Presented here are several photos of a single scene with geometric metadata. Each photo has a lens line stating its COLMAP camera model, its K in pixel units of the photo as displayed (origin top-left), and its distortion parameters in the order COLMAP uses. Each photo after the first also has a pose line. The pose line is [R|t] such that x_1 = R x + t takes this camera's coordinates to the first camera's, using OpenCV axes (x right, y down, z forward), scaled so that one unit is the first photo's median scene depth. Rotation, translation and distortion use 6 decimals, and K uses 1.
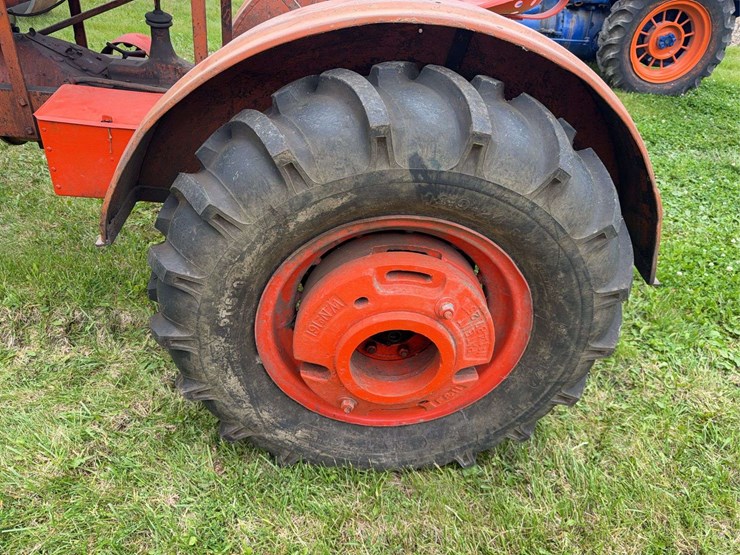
lens RADIAL K [[525.6, 0, 362.3], [0, 525.6, 282.8], [0, 0, 1]] dist [0.032134, -0.042236]
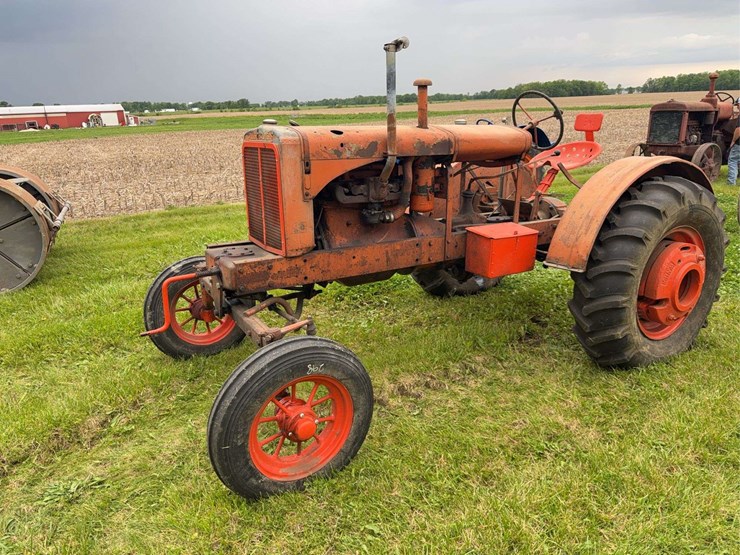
lens RADIAL K [[525.6, 0, 375.8], [0, 525.6, 271.4], [0, 0, 1]] dist [0.032134, -0.042236]
pose [[0.869347, -0.232009, 0.436358, -2.093372], [0.358862, 0.903425, -0.234608, 0.132244], [-0.339786, 0.360548, 0.868649, -0.614258]]
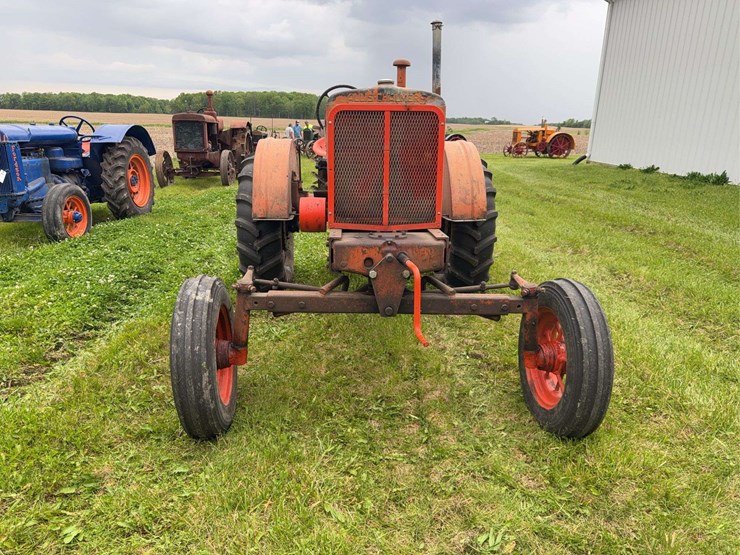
lens RADIAL K [[525.6, 0, 362.9], [0, 525.6, 279.3], [0, 0, 1]] dist [0.032134, -0.042236]
pose [[0.009990, -0.340655, 0.940135, -3.300120], [0.570942, 0.773805, 0.274319, -0.972535], [-0.820930, 0.534022, 0.202225, 1.052725]]
